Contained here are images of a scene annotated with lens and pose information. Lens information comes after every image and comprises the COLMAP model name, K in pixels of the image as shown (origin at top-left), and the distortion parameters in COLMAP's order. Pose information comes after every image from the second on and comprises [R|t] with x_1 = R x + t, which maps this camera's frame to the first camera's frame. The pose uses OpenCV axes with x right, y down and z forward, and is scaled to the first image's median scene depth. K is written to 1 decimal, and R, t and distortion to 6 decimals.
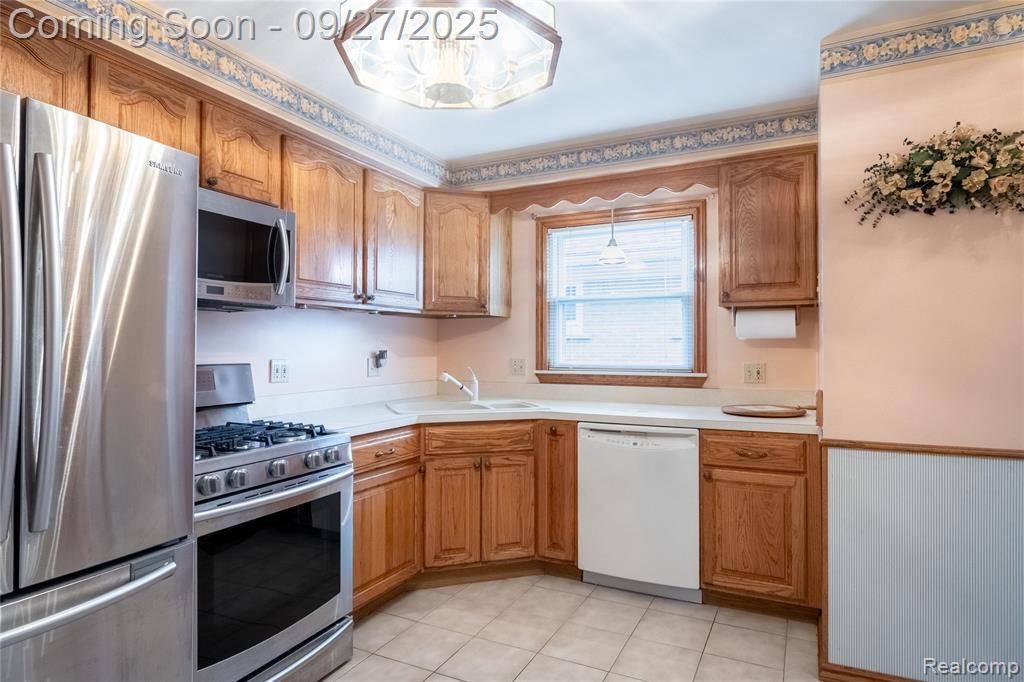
lens RADIAL K [[573.6, 0, 510.1], [0, 573.6, 352.8], [0, 0, 1]] dist [-0.000114, -0.001692]
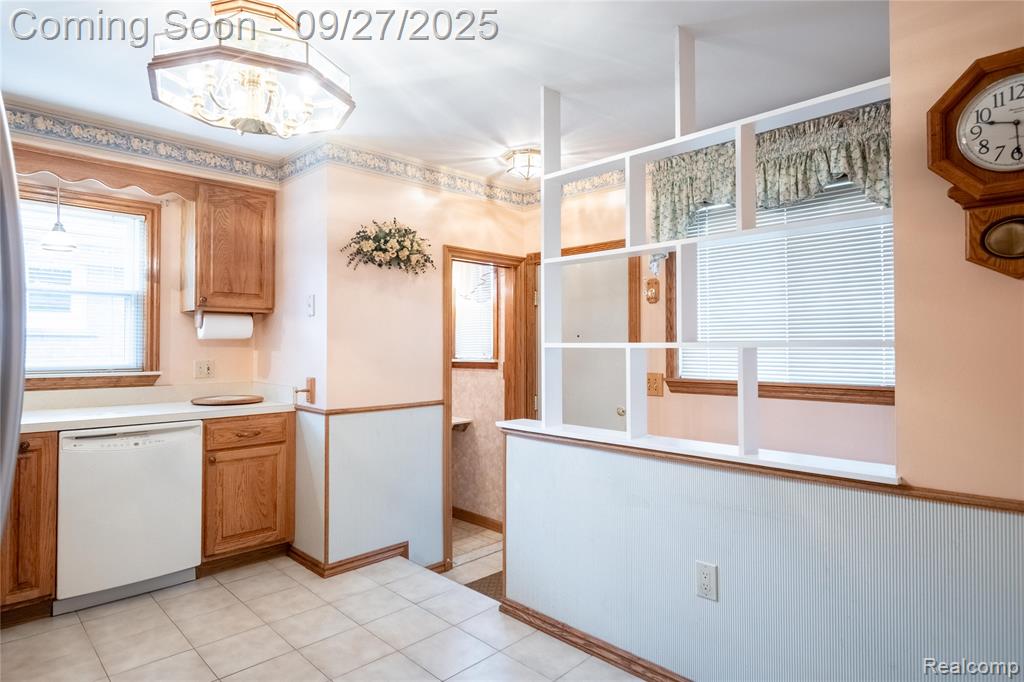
lens RADIAL K [[573.6, 0, 510.1], [0, 573.6, 352.8], [0, 0, 1]] dist [-0.000114, -0.001692]
pose [[0.323411, -0.007907, 0.946226, -0.512968], [0.005911, 0.999962, 0.006336, -0.000710], [-0.946240, 0.003544, 0.323446, 0.071694]]
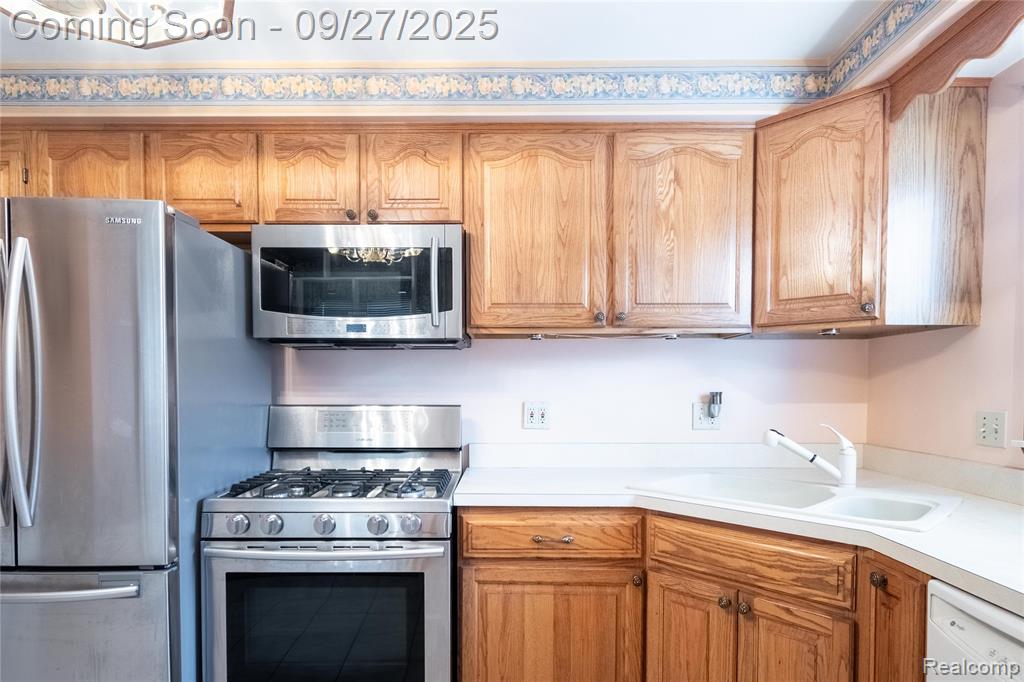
lens RADIAL K [[593.2, 0, 510.9], [0, 593.2, 407.6], [0, 0, 1]] dist [-0.000475, -0.000023]
pose [[0.437568, 0.032719, -0.898590, 0.374654], [-0.008699, 0.999445, 0.032155, -0.007418], [0.899143, -0.006253, 0.437610, 0.595960]]
